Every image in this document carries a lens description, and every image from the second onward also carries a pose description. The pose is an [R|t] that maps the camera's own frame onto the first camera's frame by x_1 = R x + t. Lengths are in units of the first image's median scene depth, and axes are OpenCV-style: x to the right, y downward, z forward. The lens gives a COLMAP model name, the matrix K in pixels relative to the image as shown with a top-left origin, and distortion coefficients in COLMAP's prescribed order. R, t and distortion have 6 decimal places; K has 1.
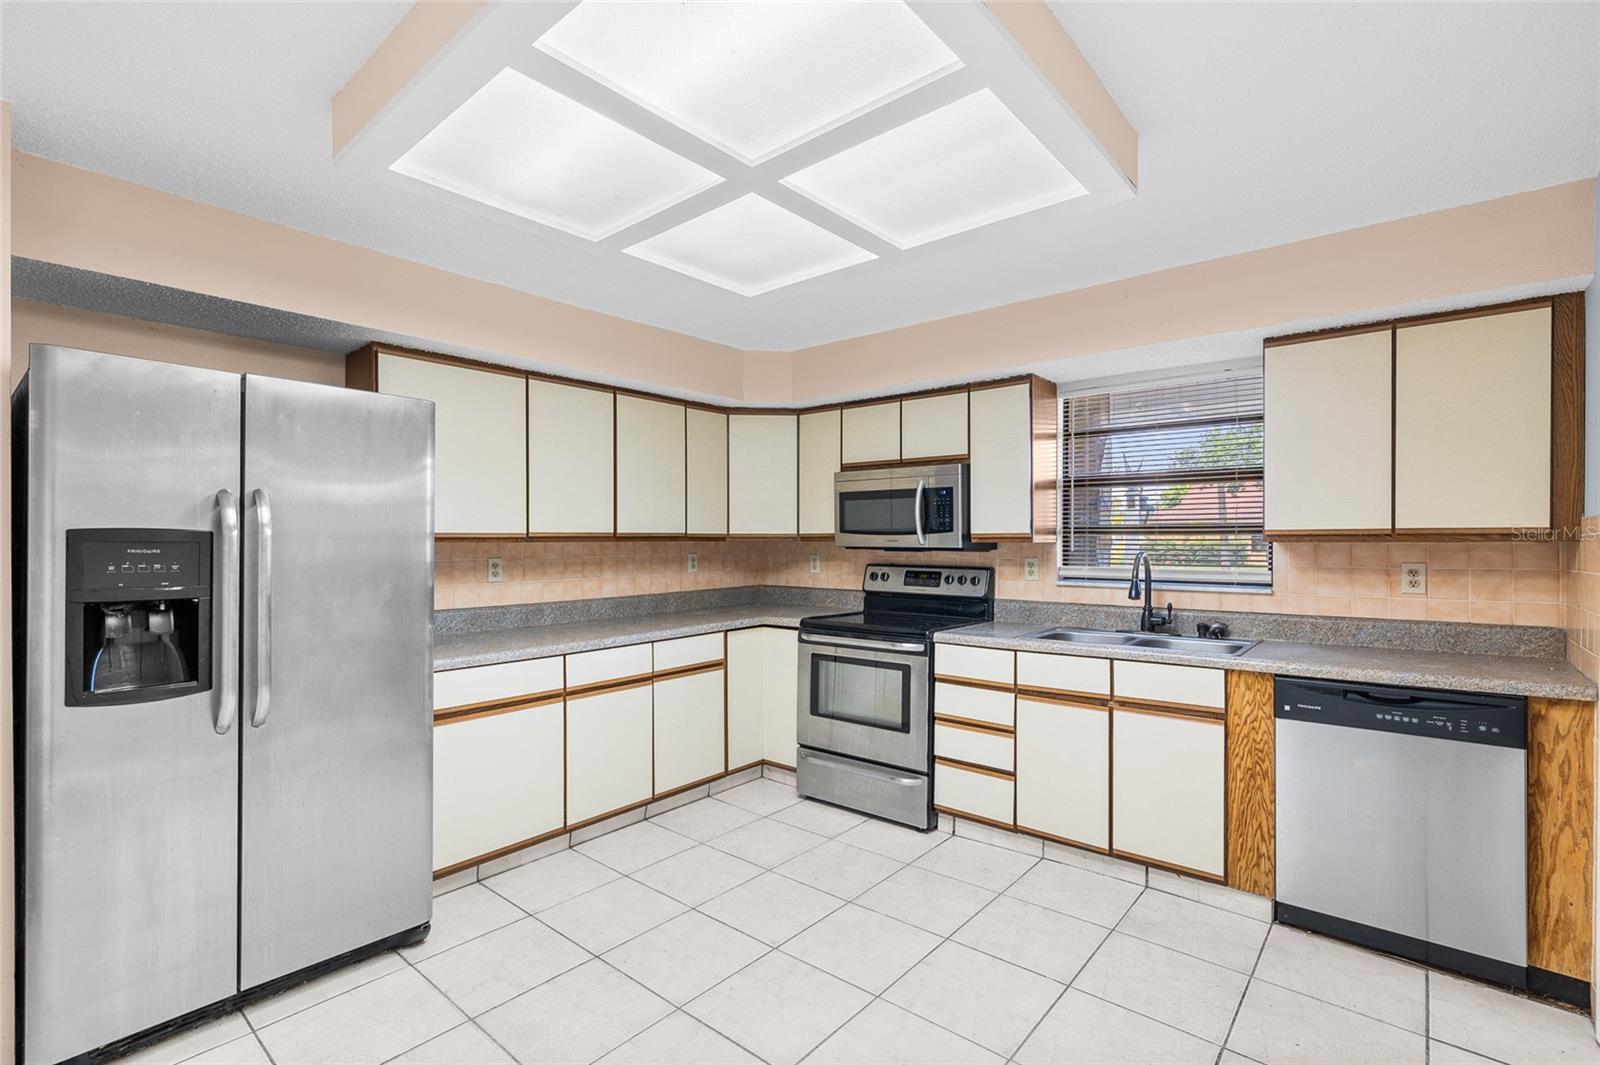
lens RADIAL K [[719.9, 0, 815.4], [0, 719.9, 544.5], [0, 0, 1]] dist [-0.007138, 0.001976]
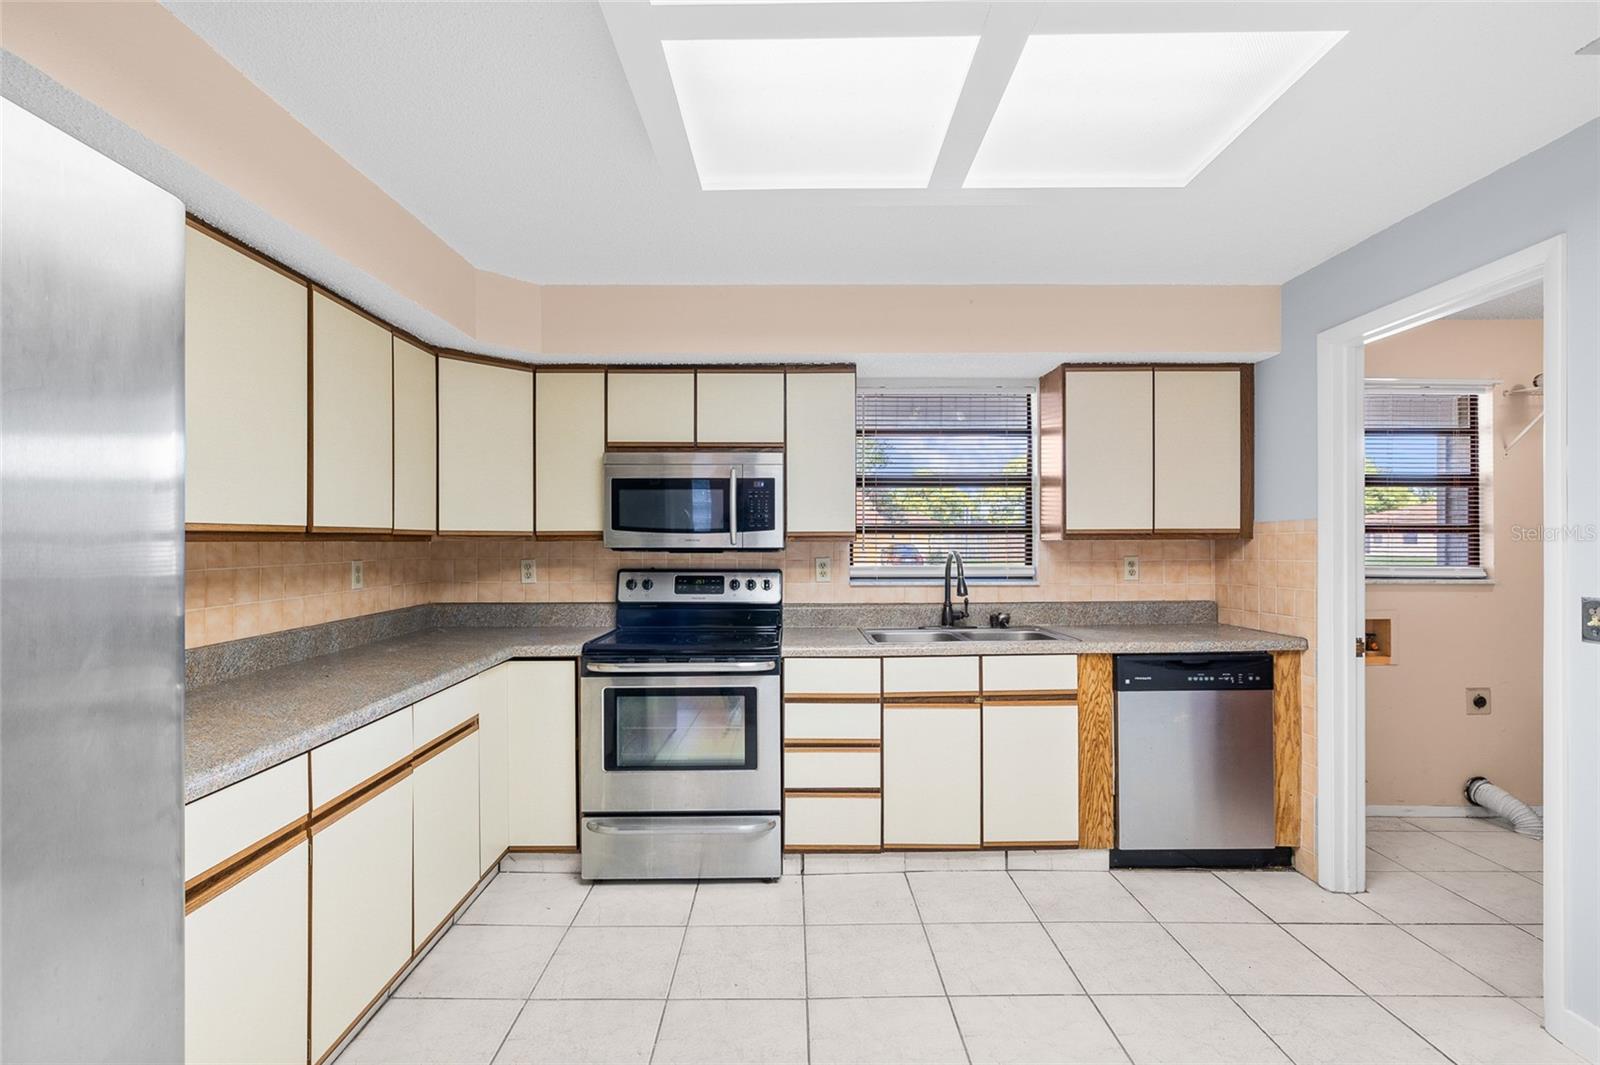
lens RADIAL K [[719.9, 0, 796.9], [0, 719.9, 542.3], [0, 0, 1]] dist [-0.007138, 0.001976]
pose [[0.772444, -0.001874, 0.635080, -0.395731], [0.006439, 0.999967, -0.004881, 0.002776], [-0.635051, 0.007860, 0.772431, 0.345448]]
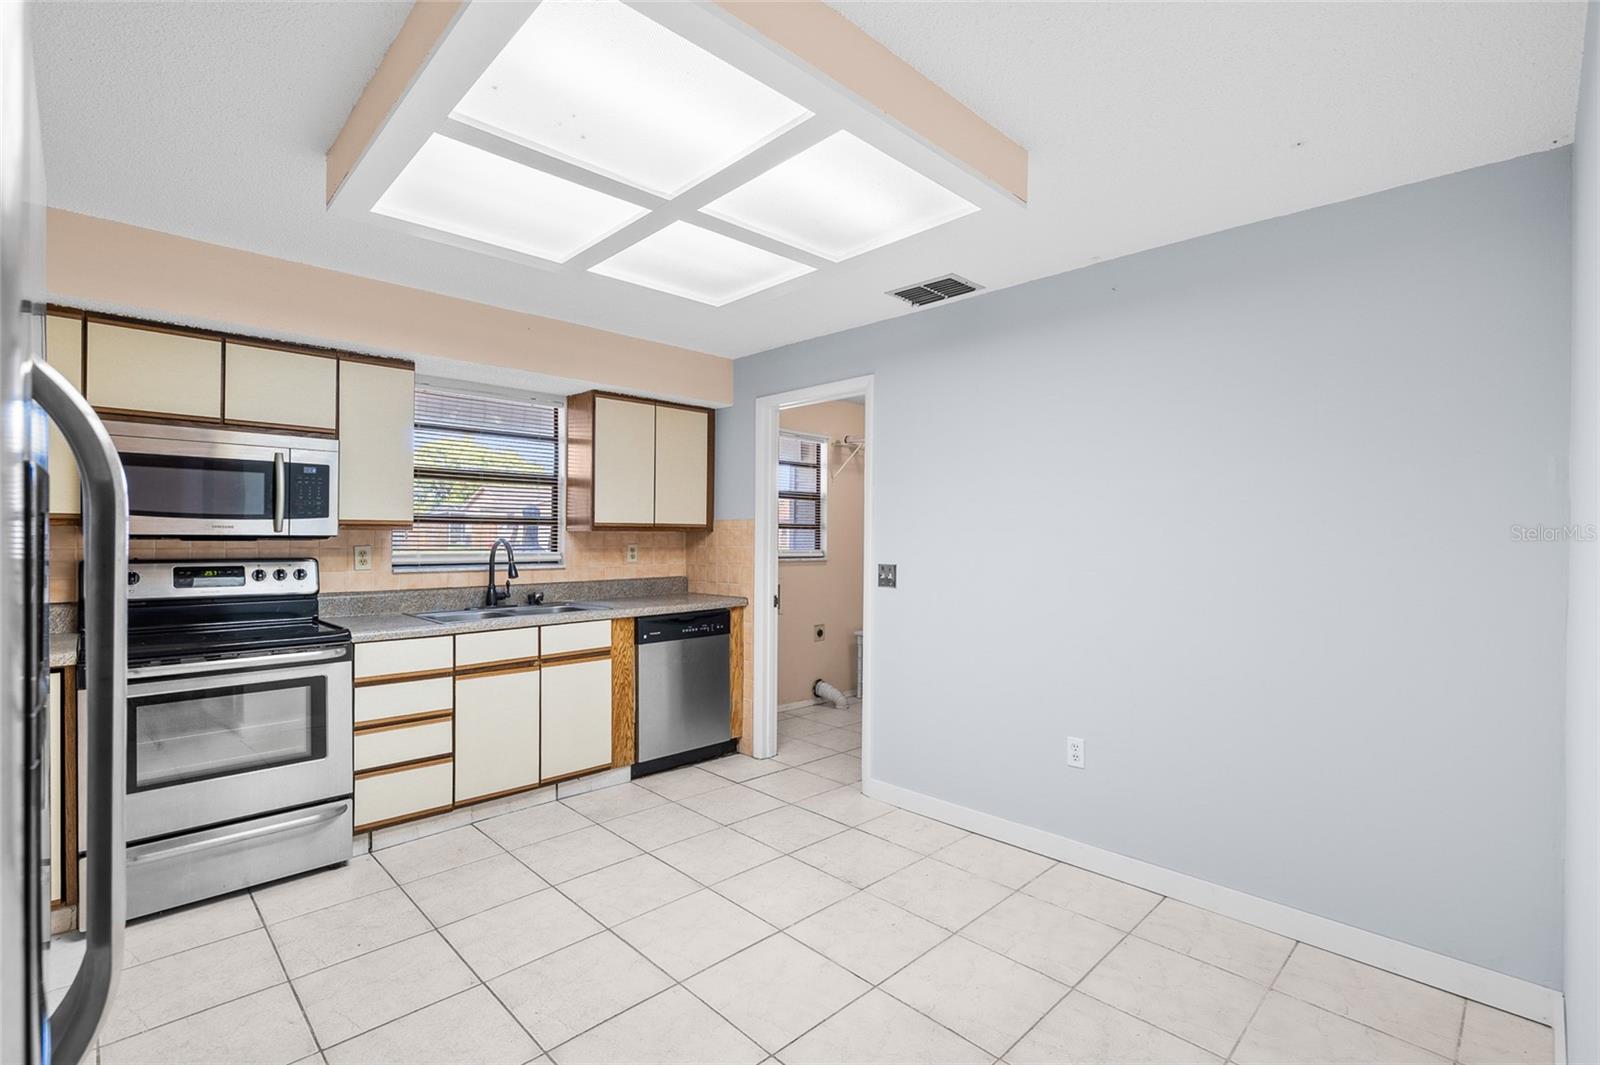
lens RADIAL K [[719.9, 0, 790.9], [0, 719.9, 535.2], [0, 0, 1]] dist [-0.007138, 0.001976]
pose [[0.117899, -0.001029, 0.993025, -0.687563], [-0.001407, 0.999998, 0.001204, 0.002516], [-0.993025, -0.001539, 0.117897, 0.393780]]
